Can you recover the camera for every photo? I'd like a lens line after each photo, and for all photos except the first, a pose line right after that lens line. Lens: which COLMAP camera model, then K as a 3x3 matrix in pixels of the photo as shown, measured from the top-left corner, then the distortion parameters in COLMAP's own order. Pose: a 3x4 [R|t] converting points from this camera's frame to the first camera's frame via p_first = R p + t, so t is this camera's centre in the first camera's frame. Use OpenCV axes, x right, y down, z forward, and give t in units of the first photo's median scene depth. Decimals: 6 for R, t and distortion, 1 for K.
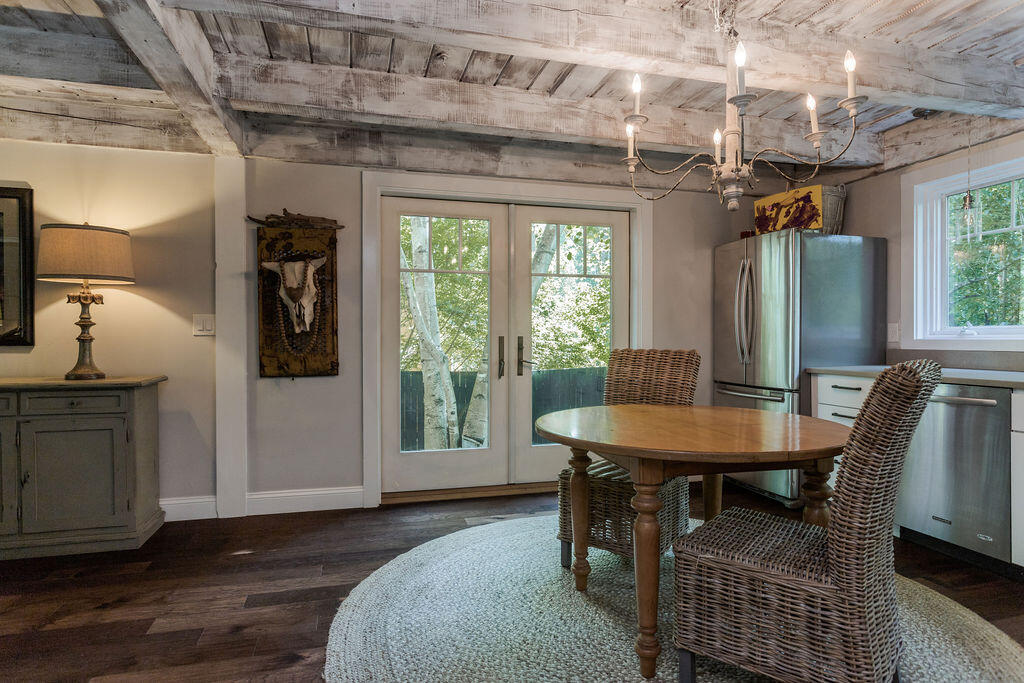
lens RADIAL K [[582.0, 0, 512.0], [0, 582.0, 341.5], [0, 0, 1]] dist [-0.004670, 0.000608]
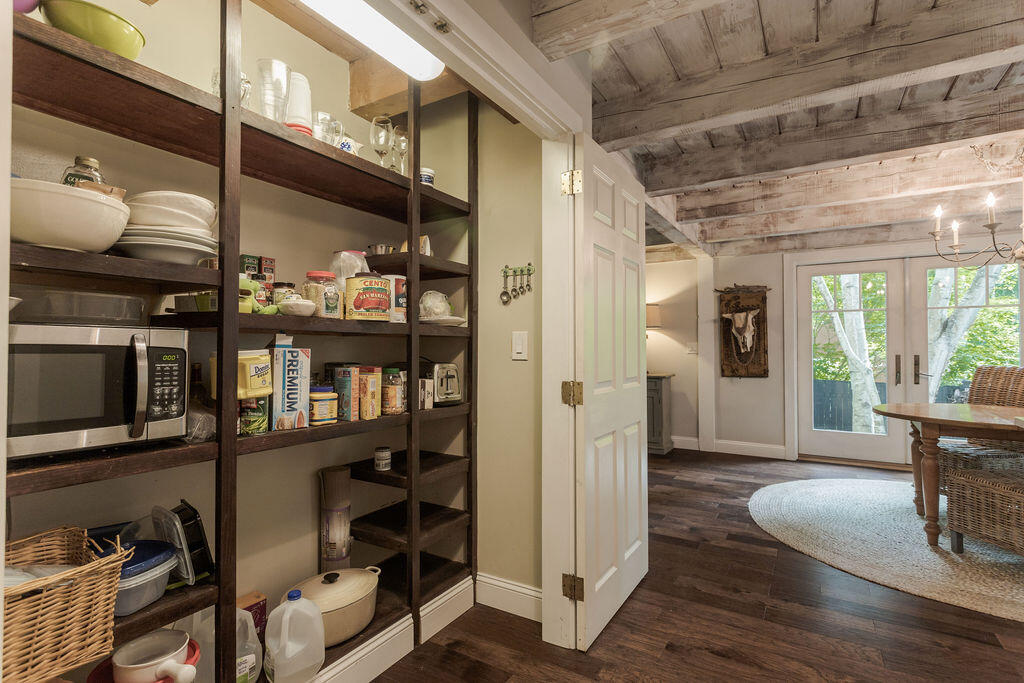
lens RADIAL K [[494.9, 0, 512.0], [0, 494.9, 341.5], [0, 0, 1]] dist [0.013235, -0.000019]
pose [[0.685748, -0.011709, -0.727745, 0.251489], [-0.006270, 0.999738, -0.021994, -0.010242], [0.727812, 0.019645, 0.685495, -0.551692]]
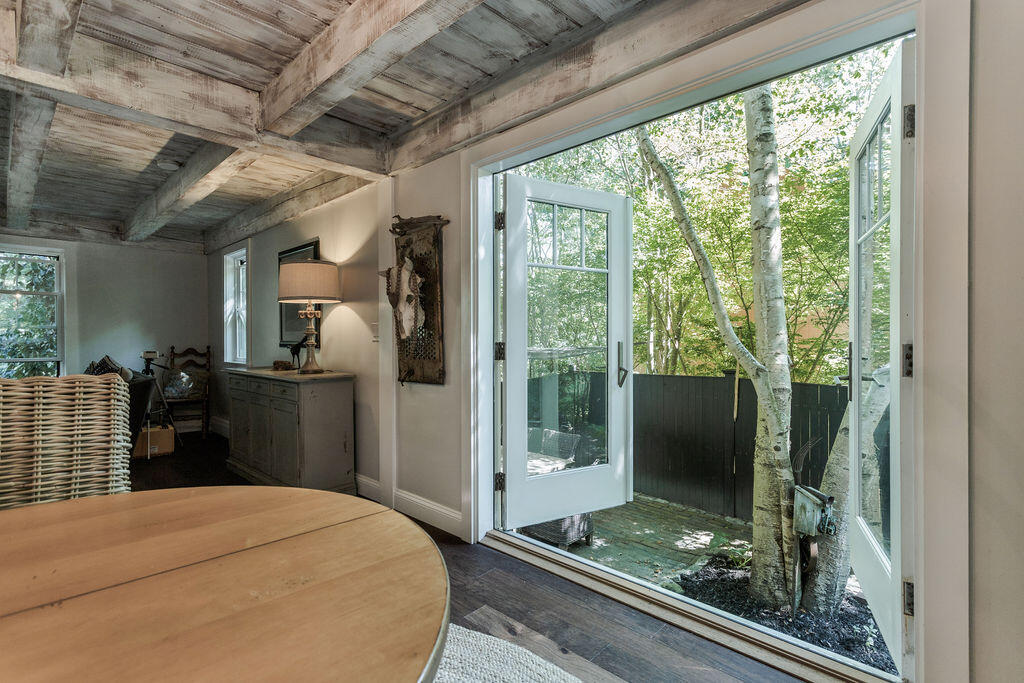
lens RADIAL K [[494.9, 0, 512.0], [0, 494.9, 341.5], [0, 0, 1]] dist [0.013235, -0.000019]
pose [[0.504266, 0.000897, -0.863548, 0.447824], [-0.006473, 0.999975, -0.002741, -0.008519], [0.863524, 0.006972, 0.504260, 0.732359]]
